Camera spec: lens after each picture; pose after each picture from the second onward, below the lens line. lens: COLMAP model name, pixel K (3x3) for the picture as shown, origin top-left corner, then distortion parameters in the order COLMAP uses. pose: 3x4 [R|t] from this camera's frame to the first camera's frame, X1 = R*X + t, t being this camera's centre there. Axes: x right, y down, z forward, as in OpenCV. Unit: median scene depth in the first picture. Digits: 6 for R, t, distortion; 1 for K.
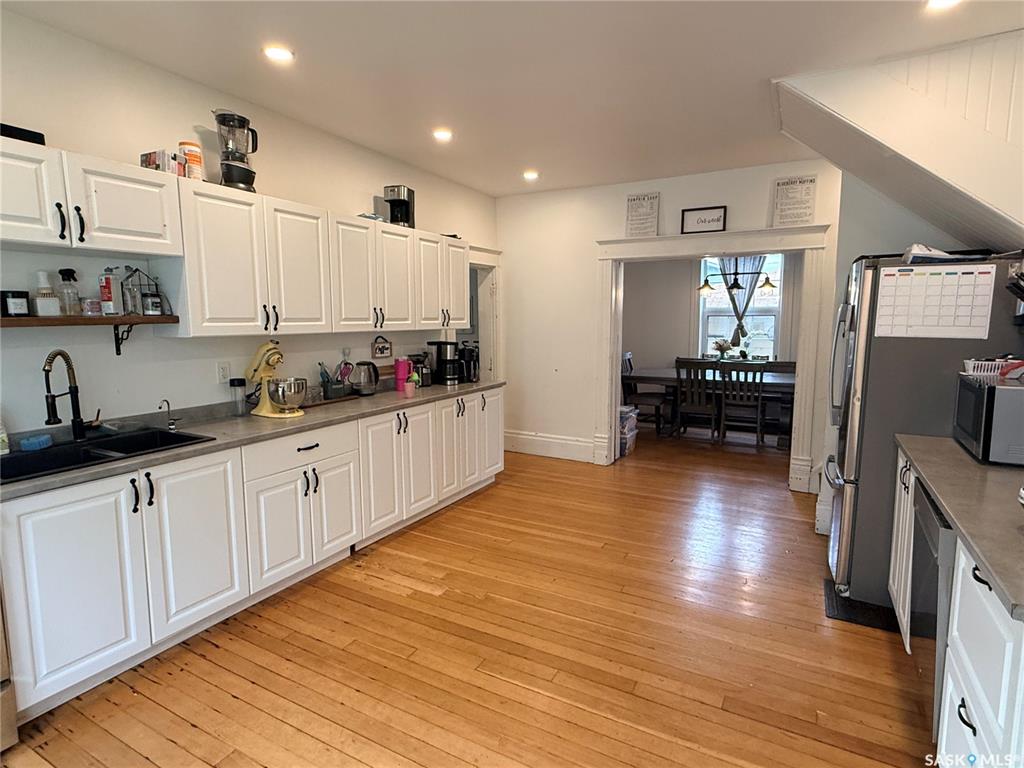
lens RADIAL K [[538.6, 0, 515.8], [0, 538.6, 384.0], [0, 0, 1]] dist [0.003153, -0.002564]
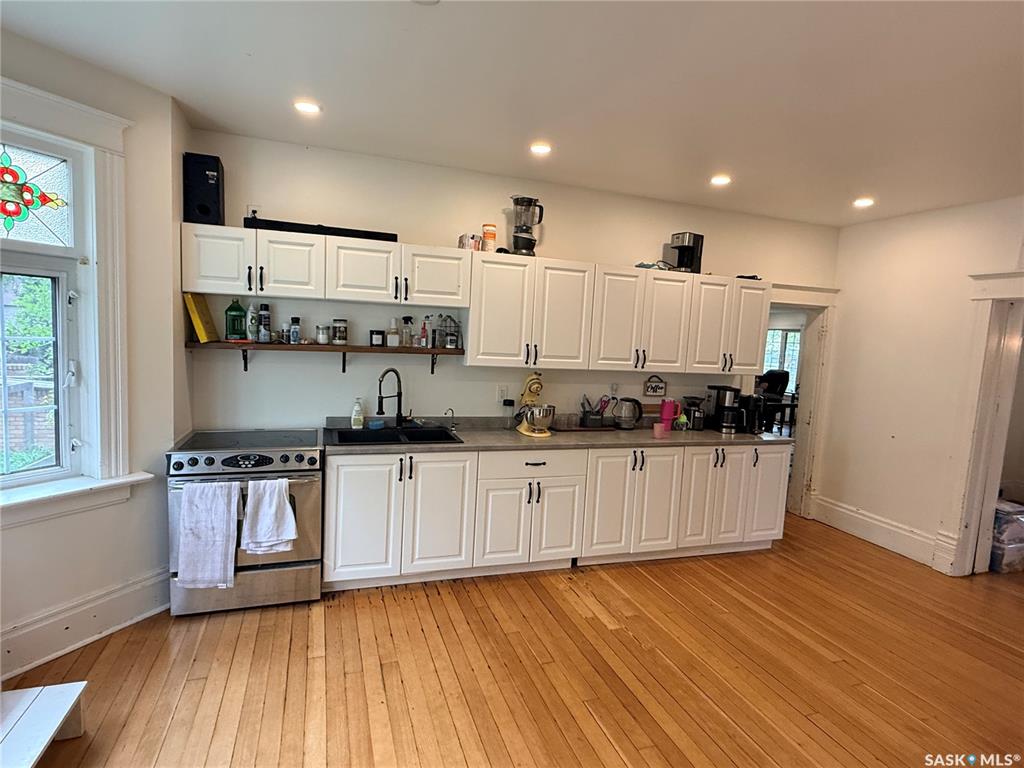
lens RADIAL K [[538.6, 0, 508.8], [0, 538.6, 385.5], [0, 0, 1]] dist [0.003153, -0.002564]
pose [[0.735155, 0.102735, -0.670070, 0.350514], [-0.136130, 0.990688, 0.002540, -0.048779], [0.664091, 0.089349, 0.742294, 0.051725]]
